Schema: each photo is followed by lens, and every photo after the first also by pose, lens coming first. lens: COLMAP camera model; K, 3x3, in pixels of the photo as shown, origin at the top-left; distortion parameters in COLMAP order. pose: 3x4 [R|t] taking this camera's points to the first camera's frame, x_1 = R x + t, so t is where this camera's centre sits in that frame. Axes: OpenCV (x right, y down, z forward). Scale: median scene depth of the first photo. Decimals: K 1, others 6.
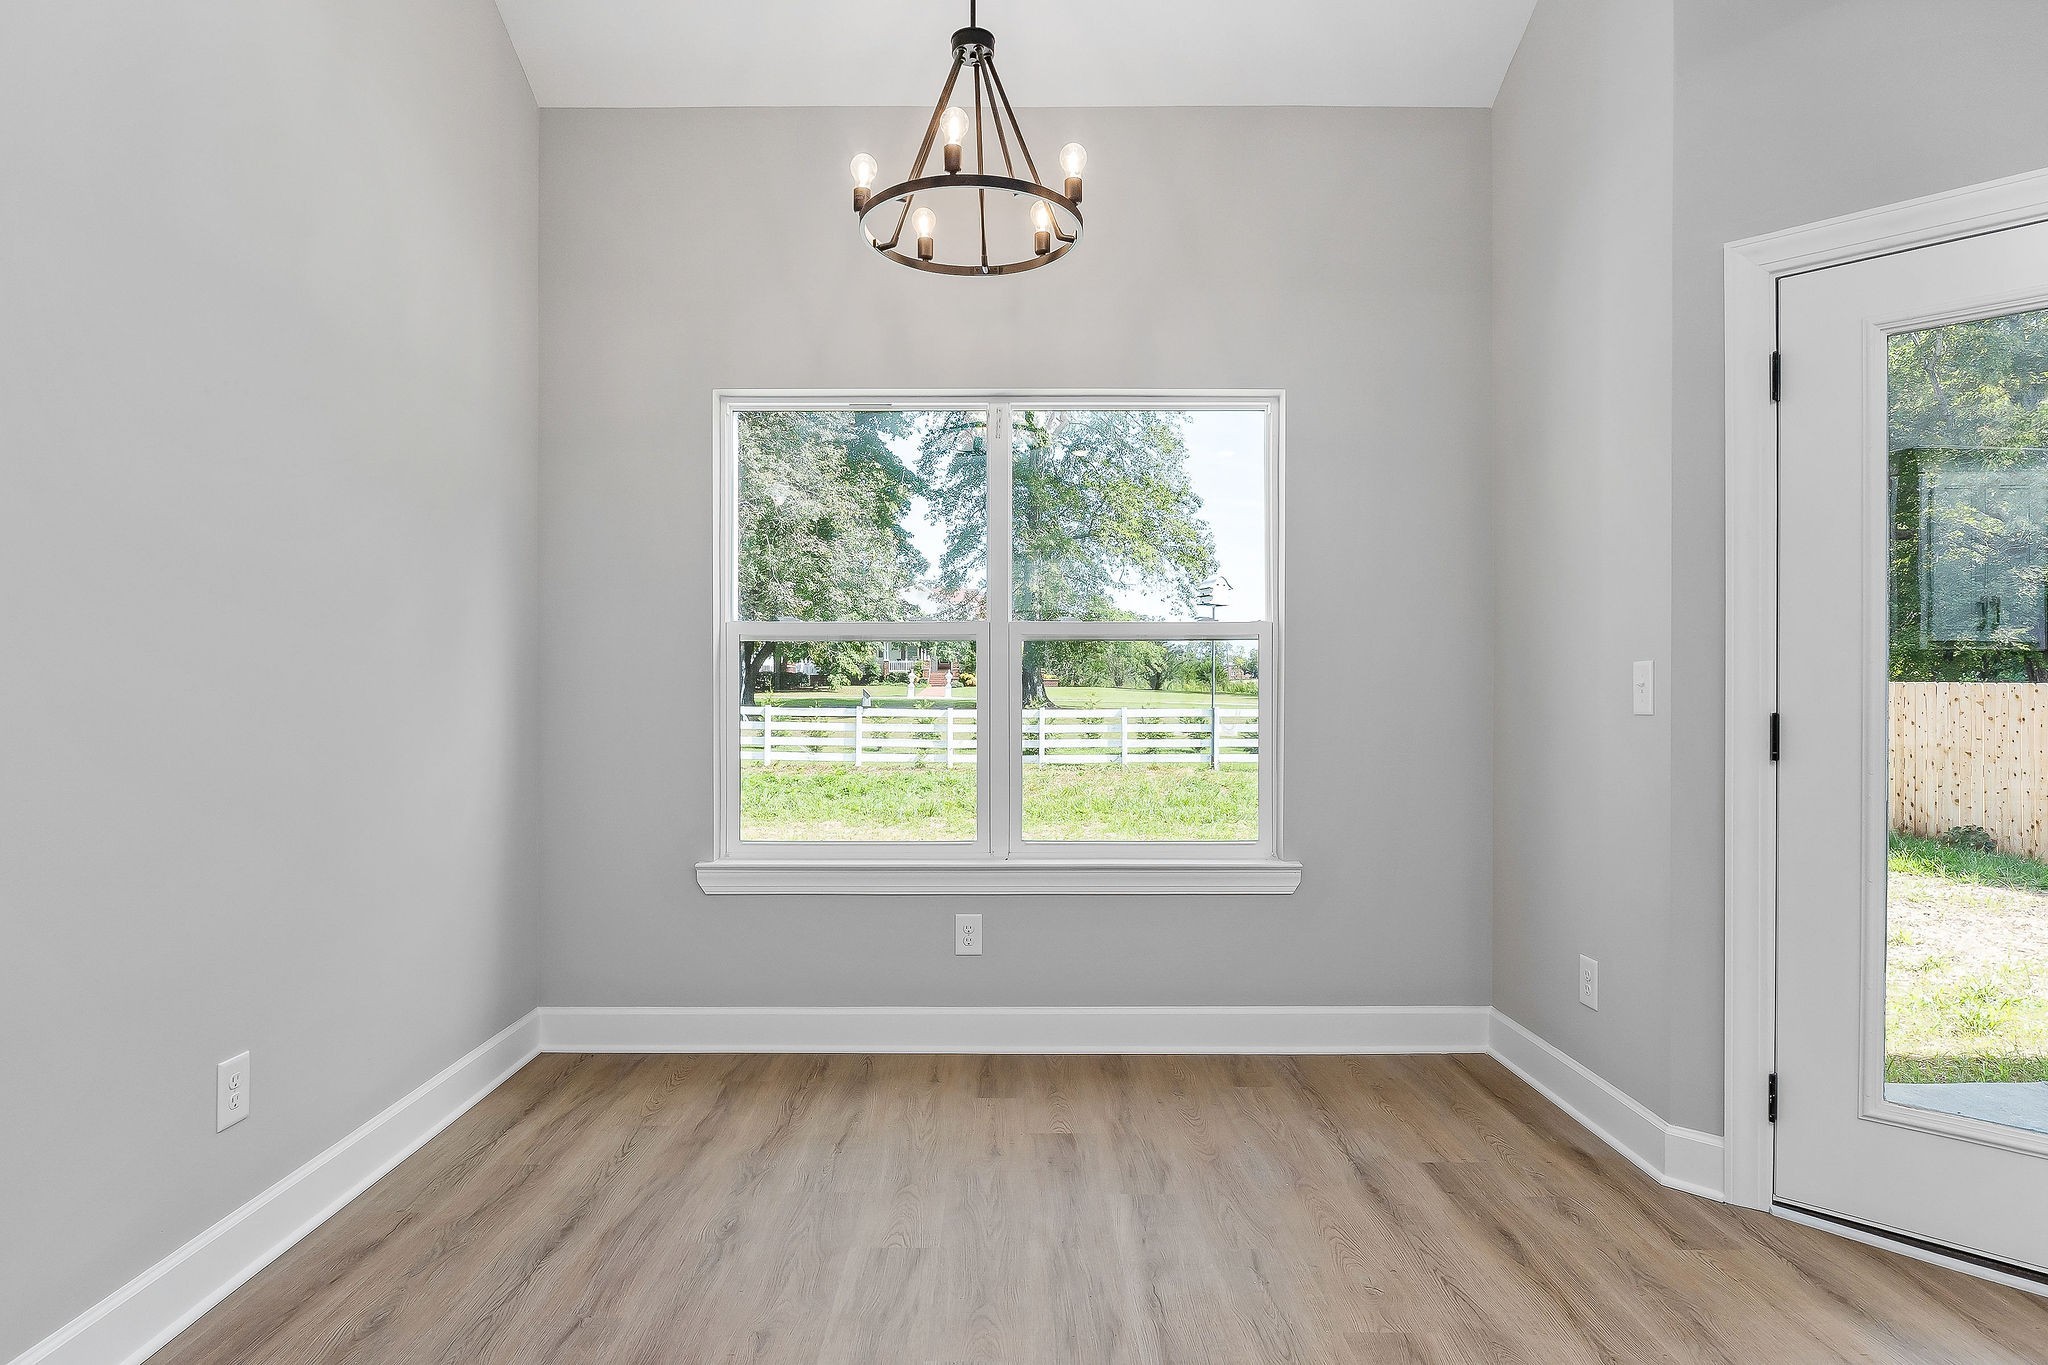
lens RADIAL K [[1151.0, 0, 1018.3], [0, 1151.0, 688.7], [0, 0, 1]] dist [-0.005803, -0.000490]
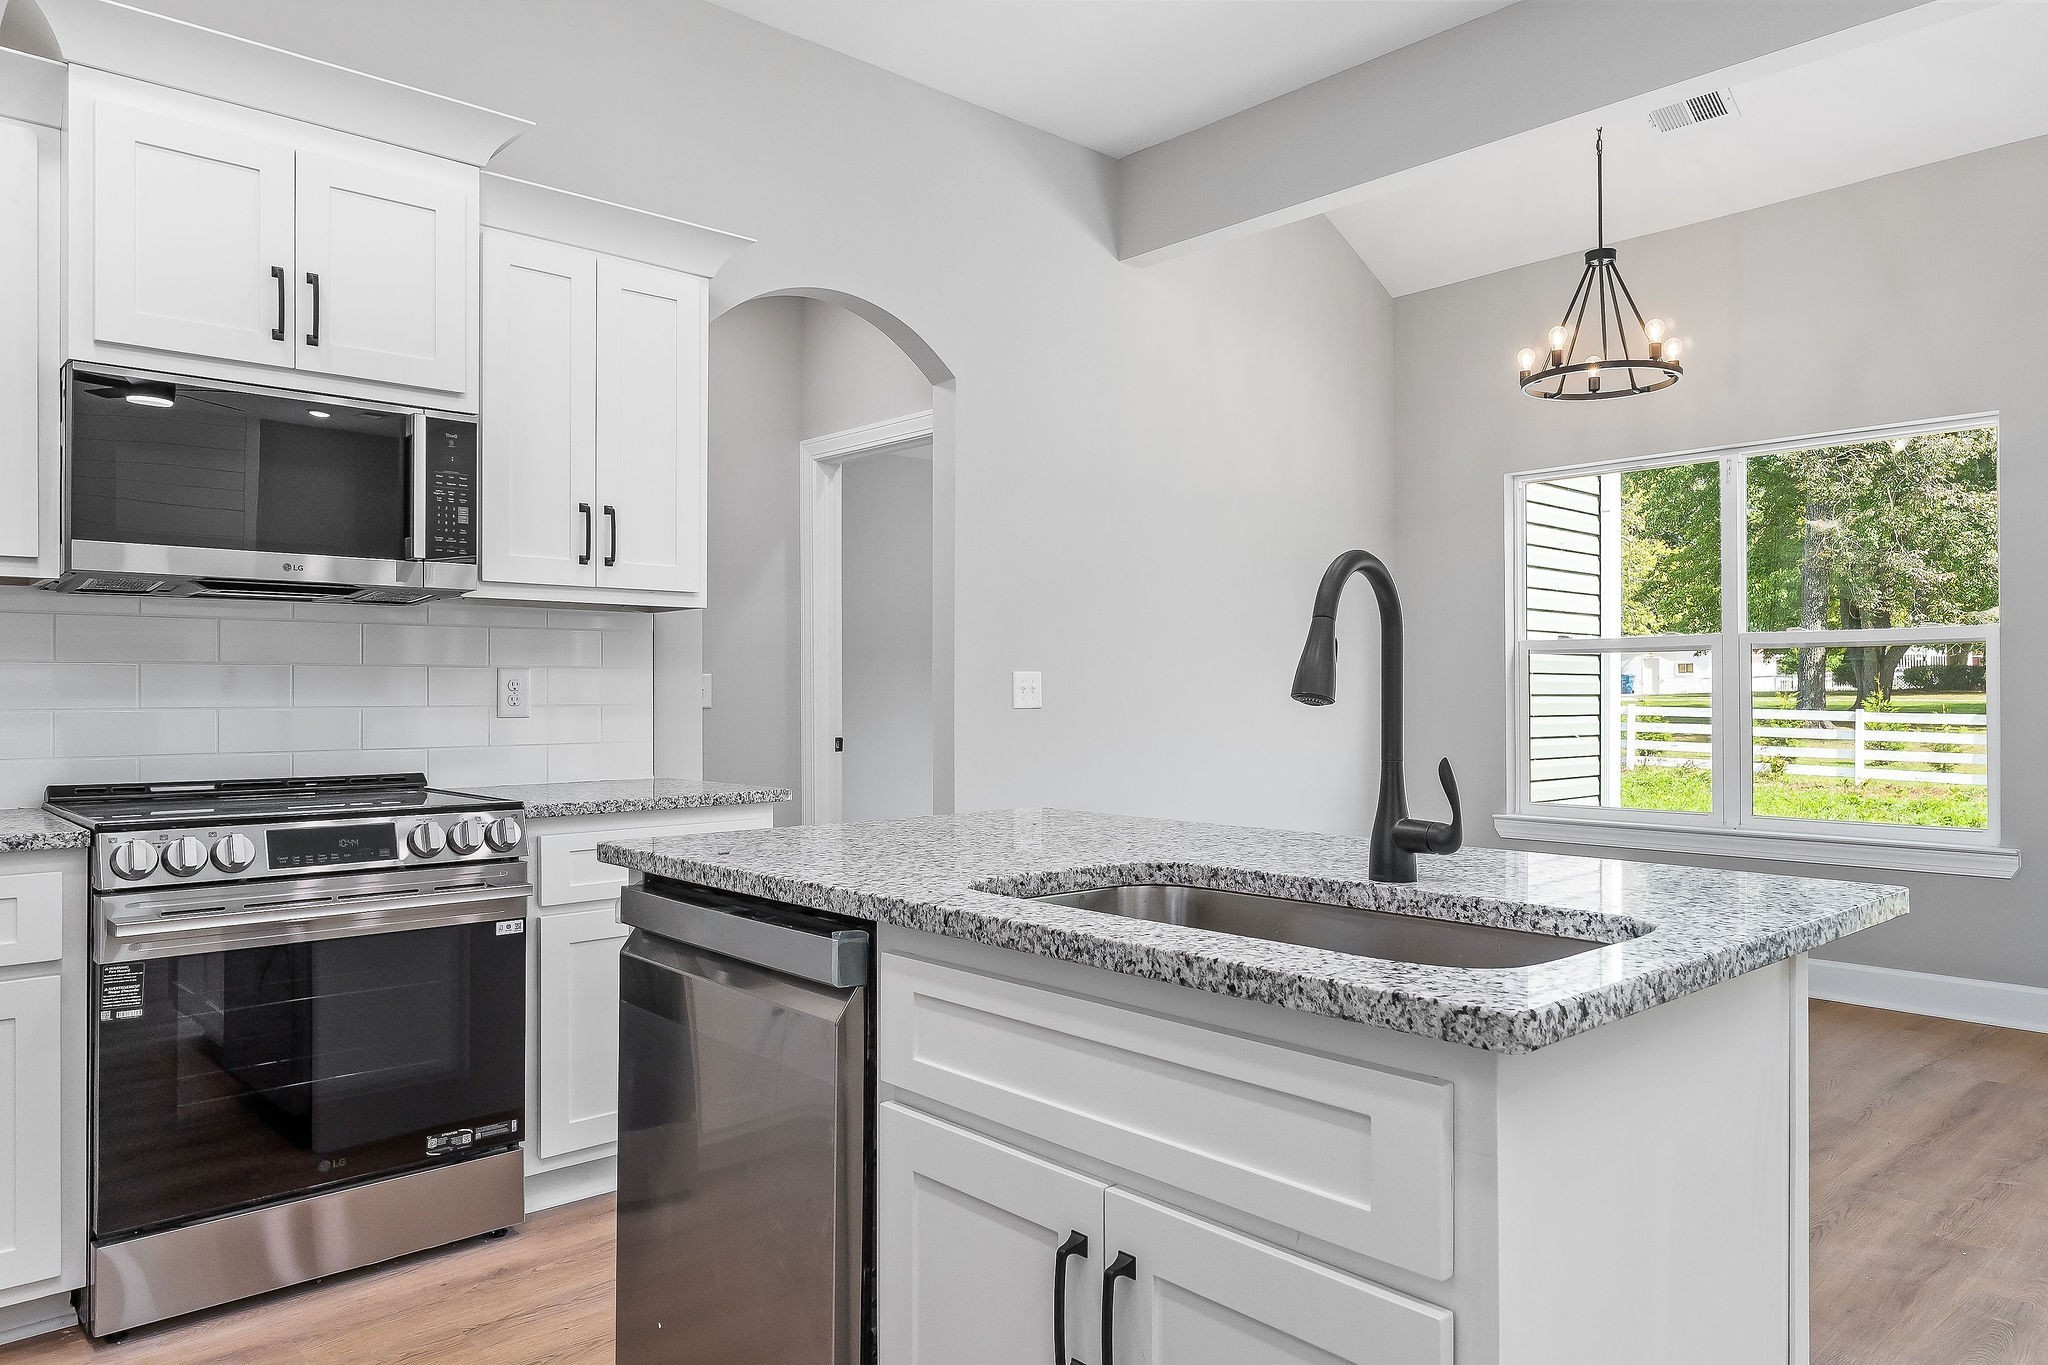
lens RADIAL K [[1301.0, 0, 1014.1], [0, 1301.0, 693.5], [0, 0, 1]] dist [-0.049929, -0.003101]
pose [[0.680300, -0.001546, -0.732932, 0.127500], [0.003466, 0.999993, 0.001108, 0.000322], [0.732925, -0.003294, 0.680301, -0.133336]]
